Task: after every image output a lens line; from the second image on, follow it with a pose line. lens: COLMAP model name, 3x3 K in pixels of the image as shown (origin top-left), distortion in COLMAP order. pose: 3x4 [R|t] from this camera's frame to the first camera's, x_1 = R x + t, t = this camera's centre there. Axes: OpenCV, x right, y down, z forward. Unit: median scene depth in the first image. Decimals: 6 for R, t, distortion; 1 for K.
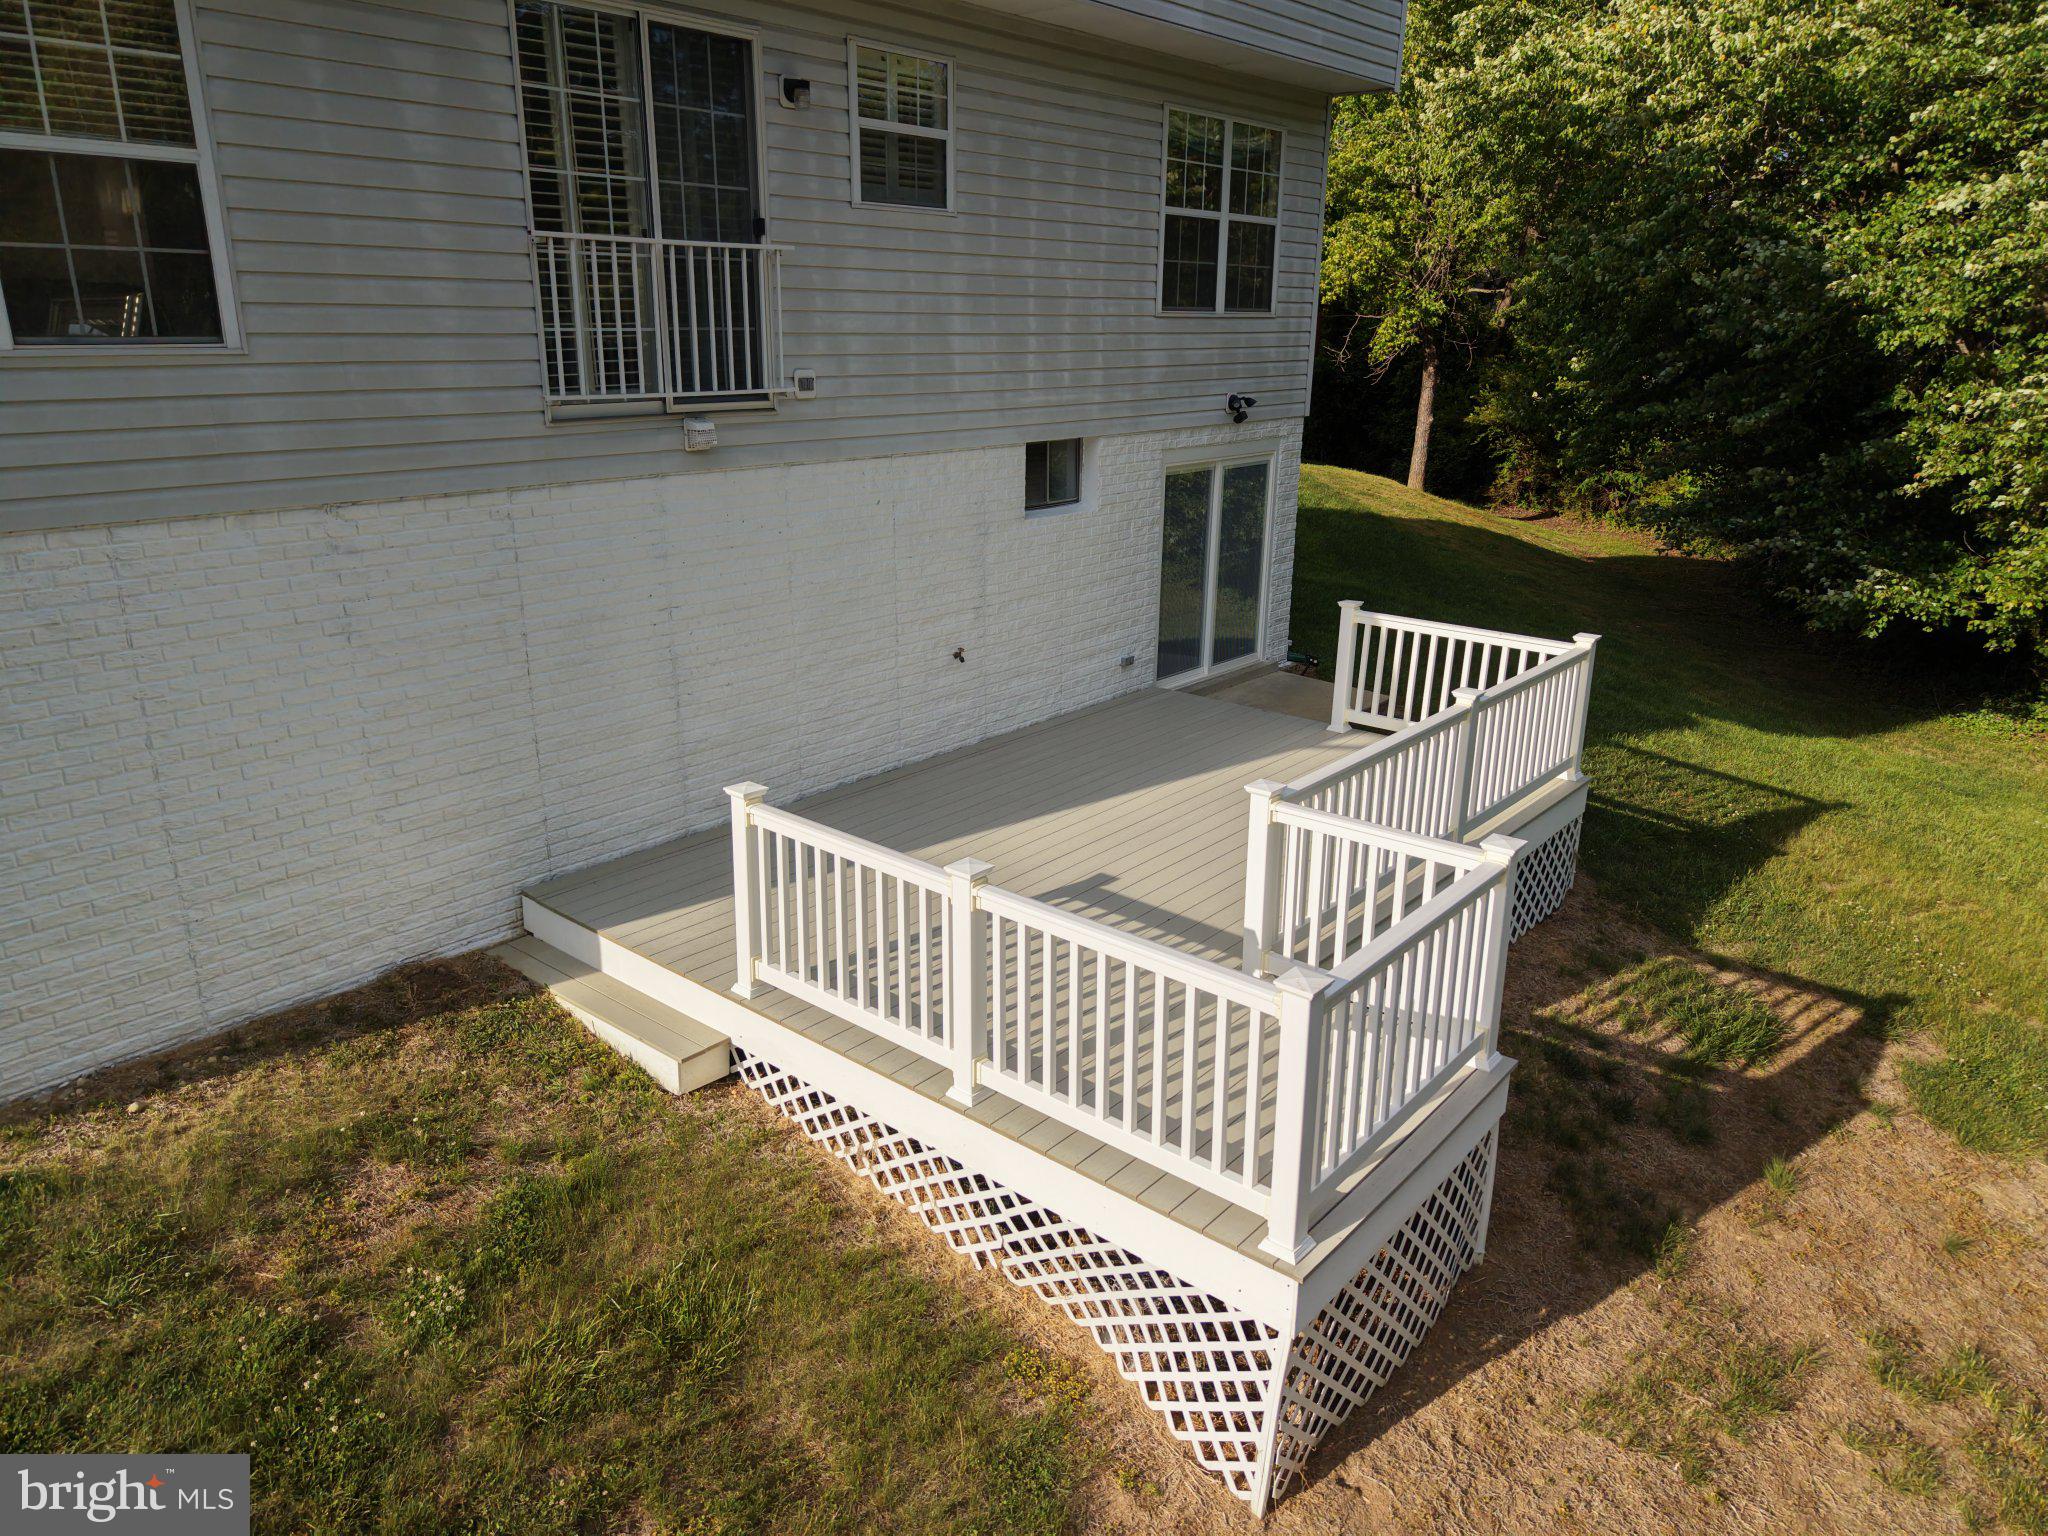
lens RADIAL K [[1367.9, 0, 1024.0], [0, 1367.9, 768.0], [0, 0, 1]] dist [0.058132, -0.062706]
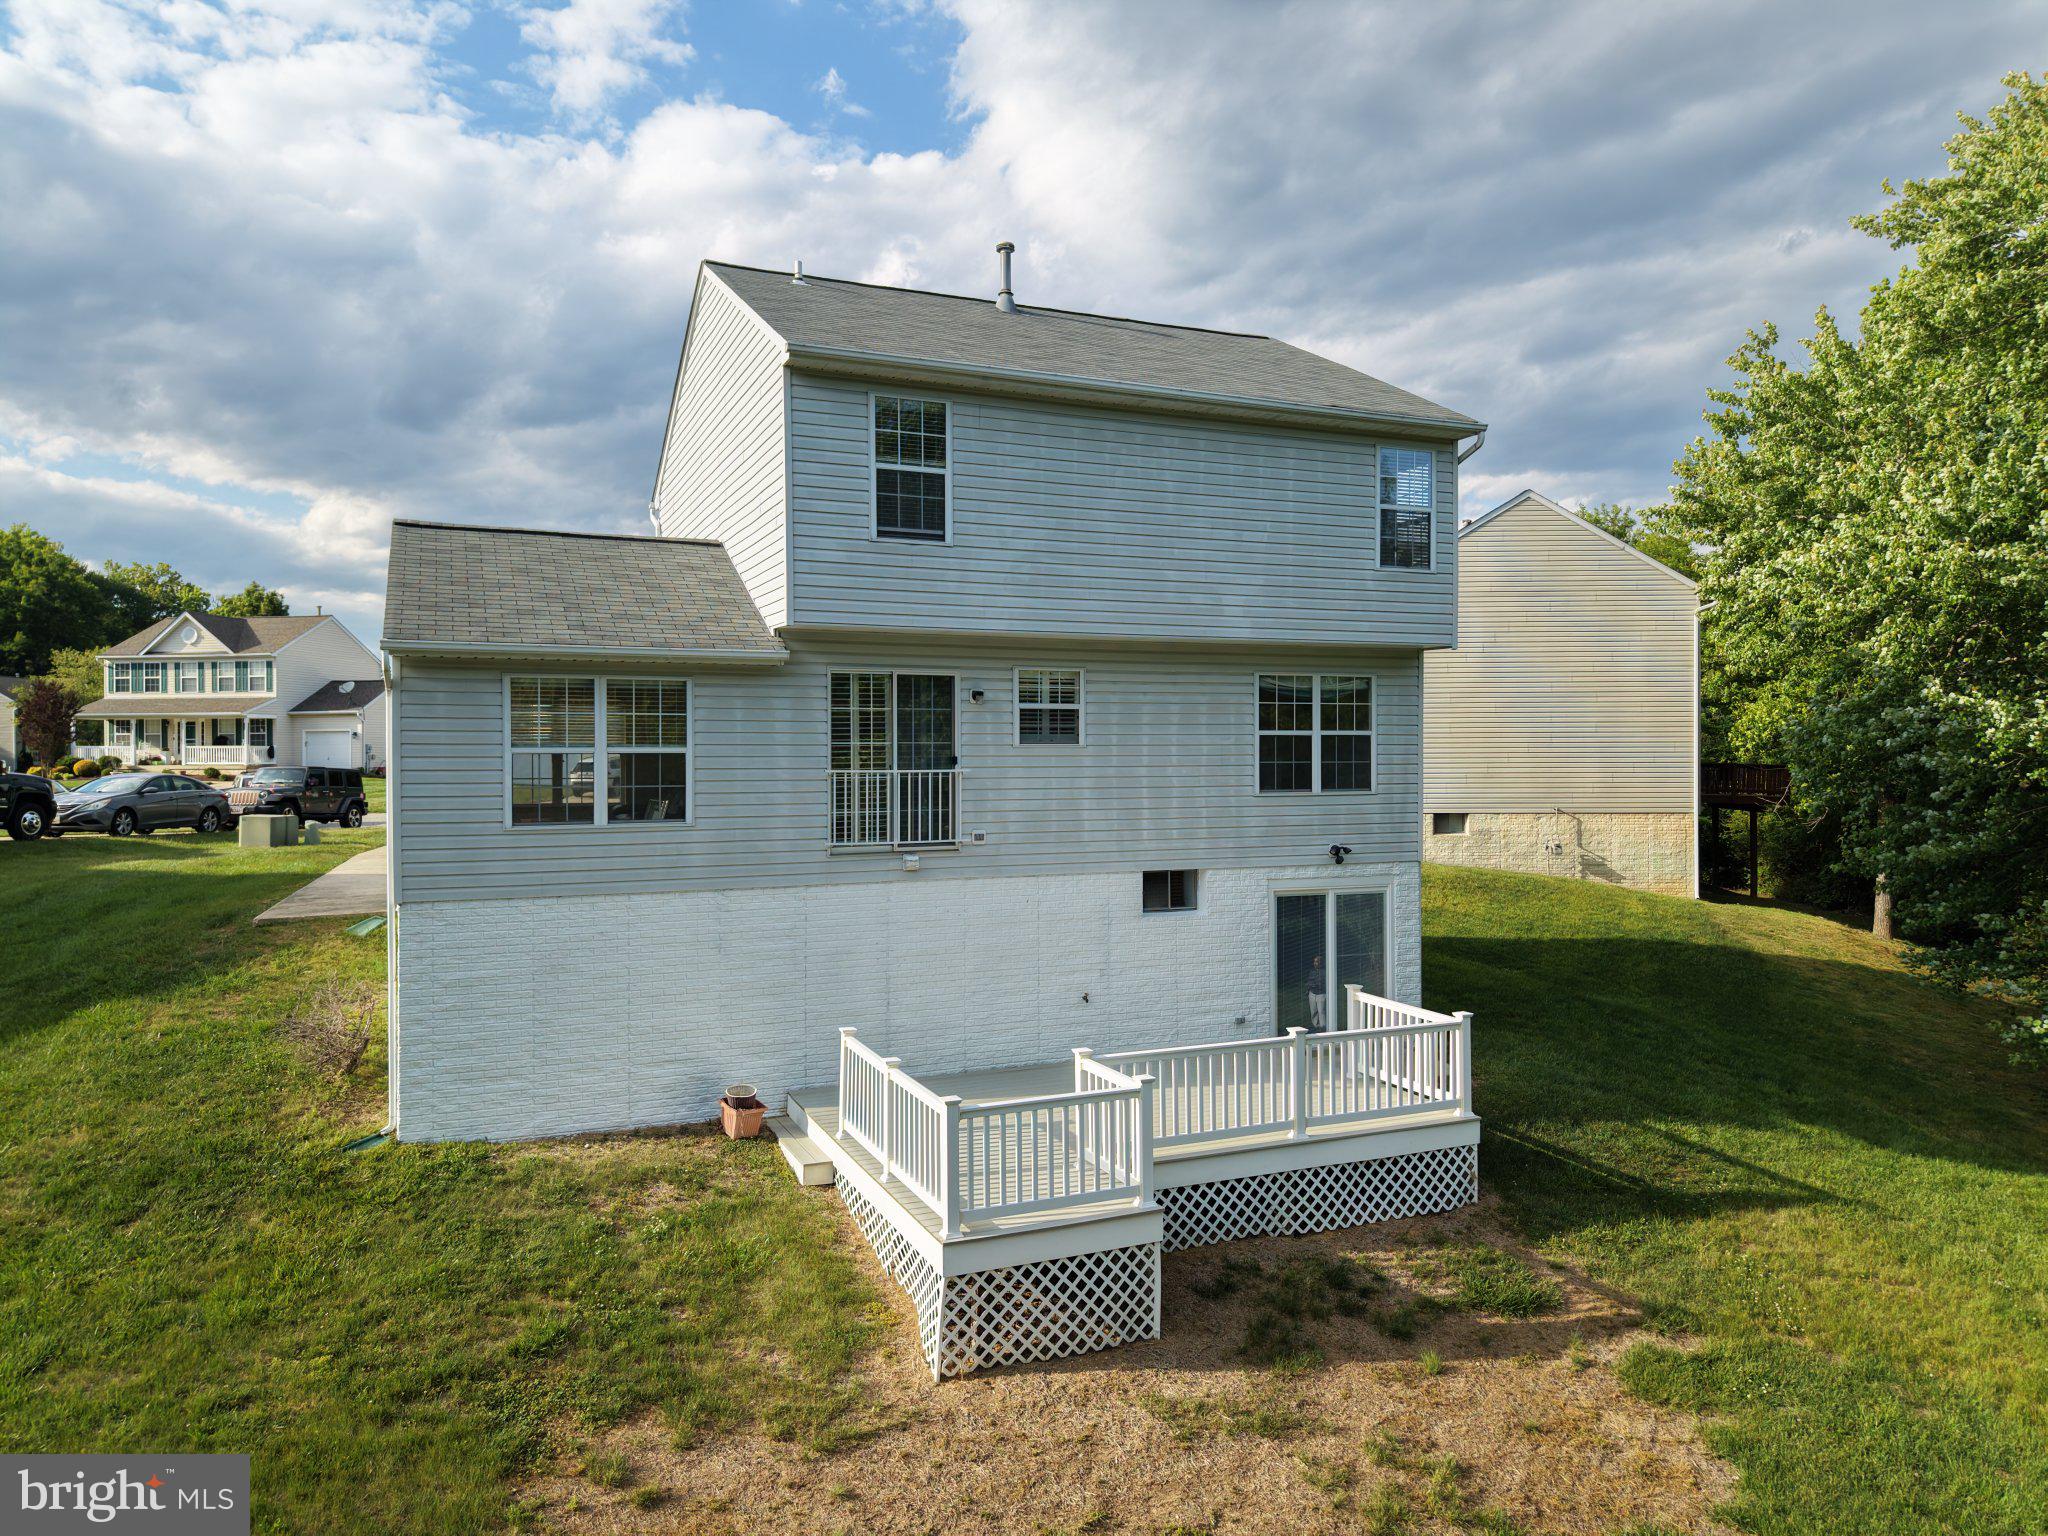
lens RADIAL K [[1367.9, 0, 1024.0], [0, 1367.9, 768.0], [0, 0, 1]] dist [0.058132, -0.062706]
pose [[0.897170, -0.005095, -0.441657, 0.769348], [-0.128152, 0.953917, -0.271330, 0.134787], [0.422686, 0.300029, 0.855172, -0.626742]]
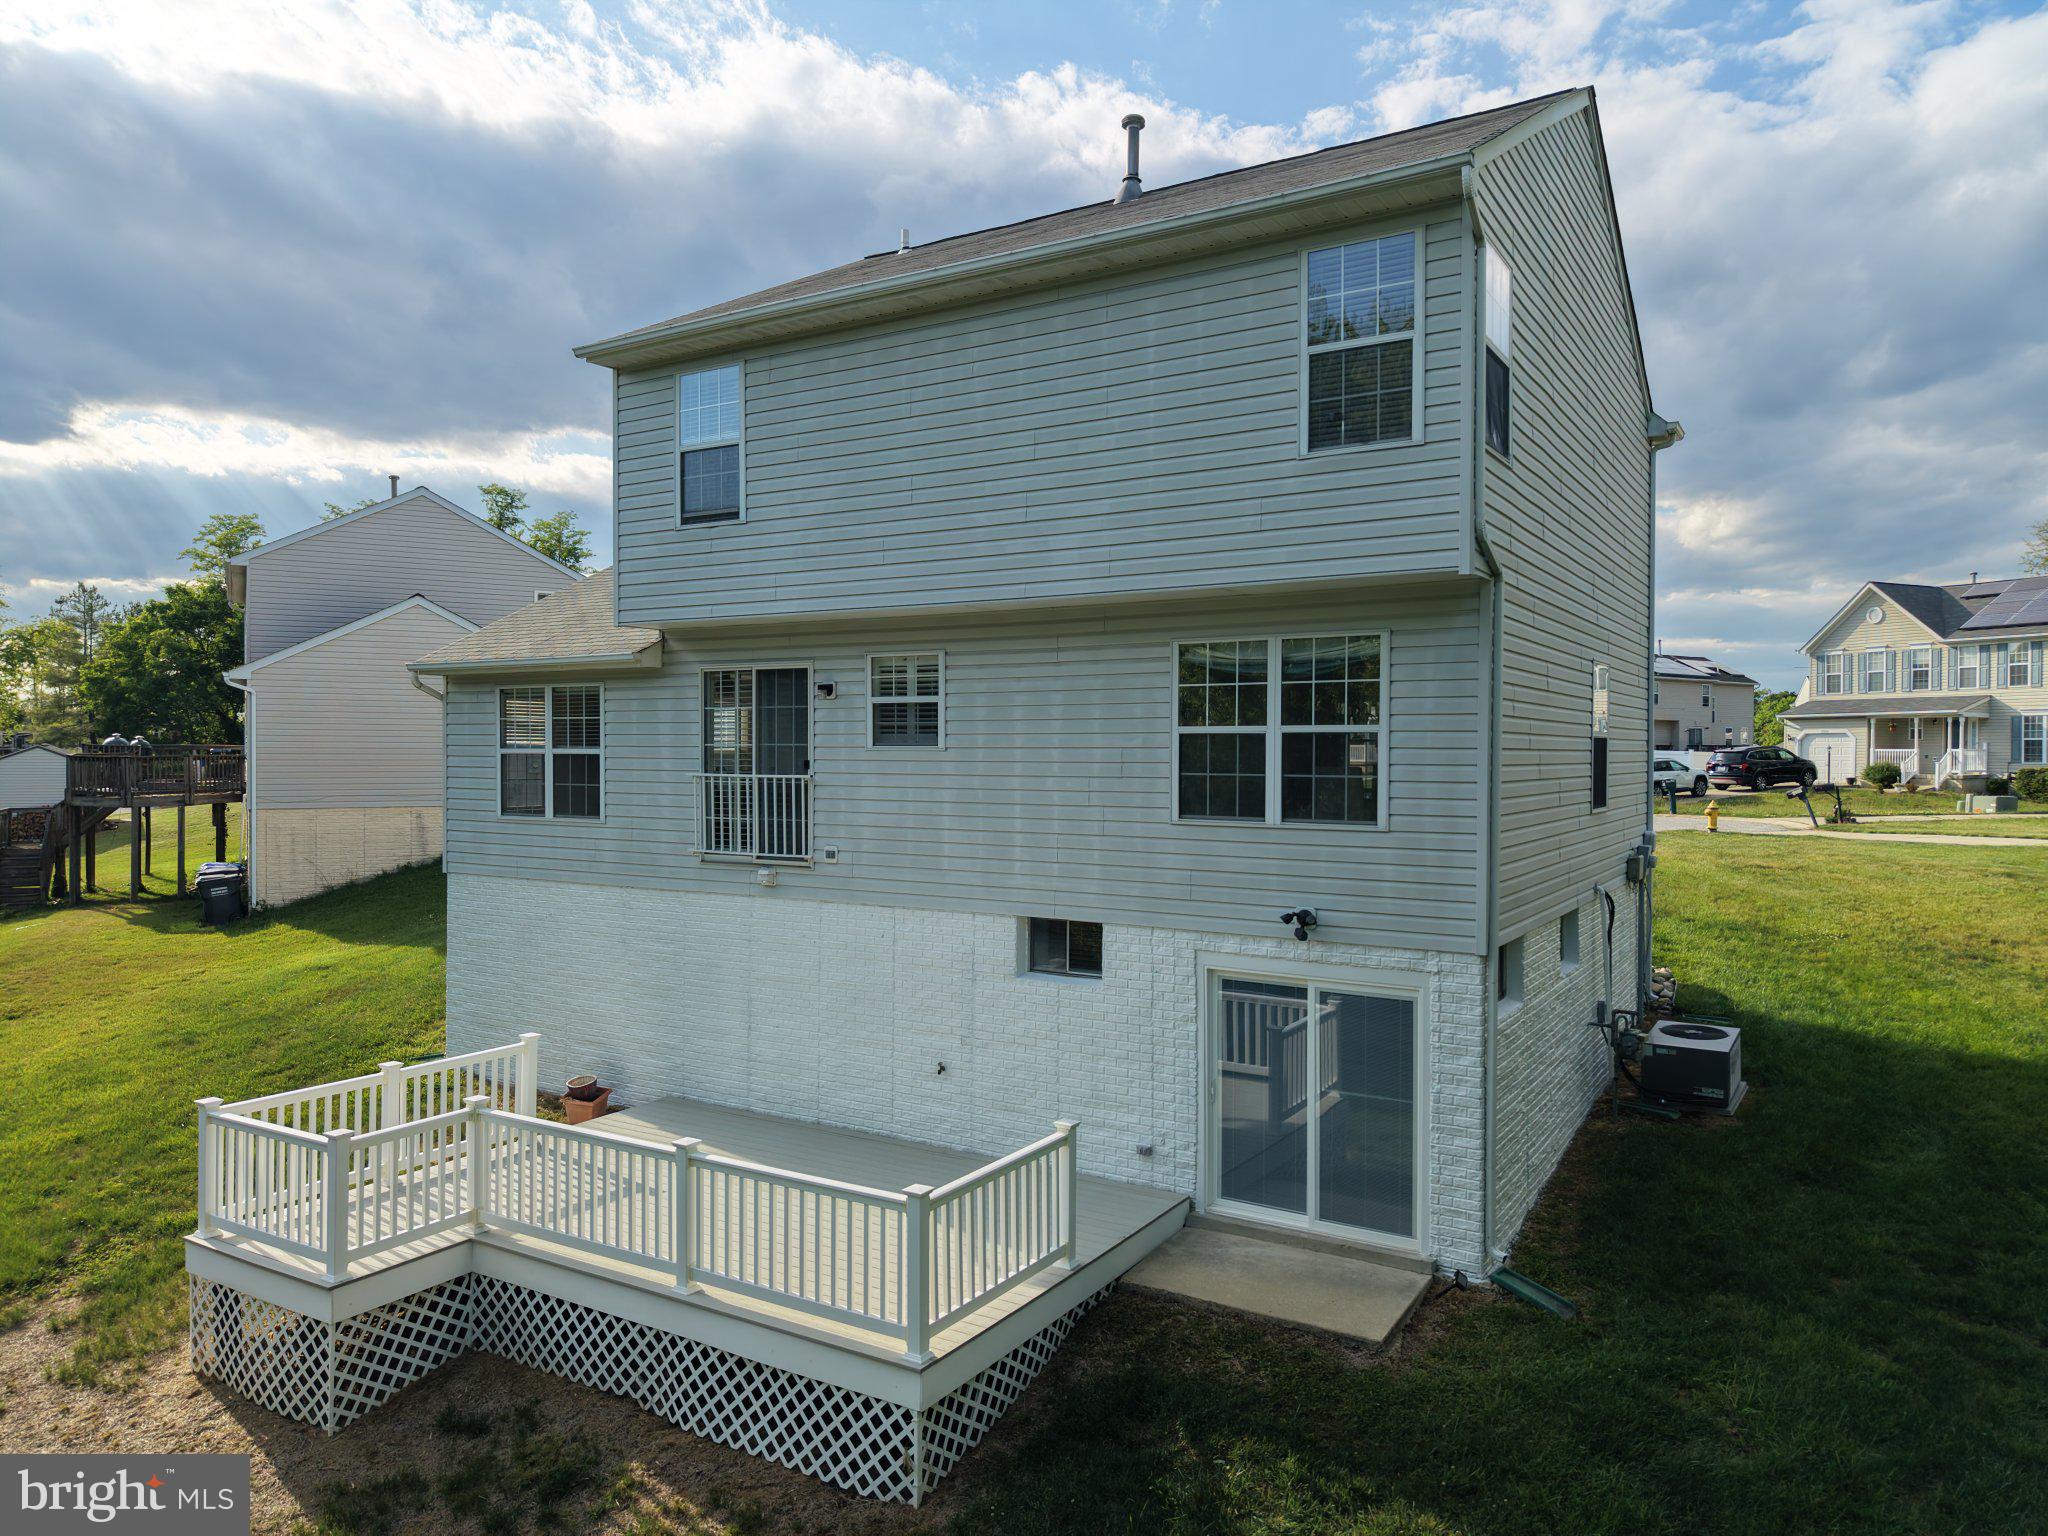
lens RADIAL K [[1367.9, 0, 1024.0], [0, 1367.9, 768.0], [0, 0, 1]] dist [0.058132, -0.062706]
pose [[0.156038, 0.006025, -0.987733, 1.565140], [-0.309208, 0.950019, -0.043052, -0.406416], [0.938106, 0.312133, 0.150102, 1.019767]]
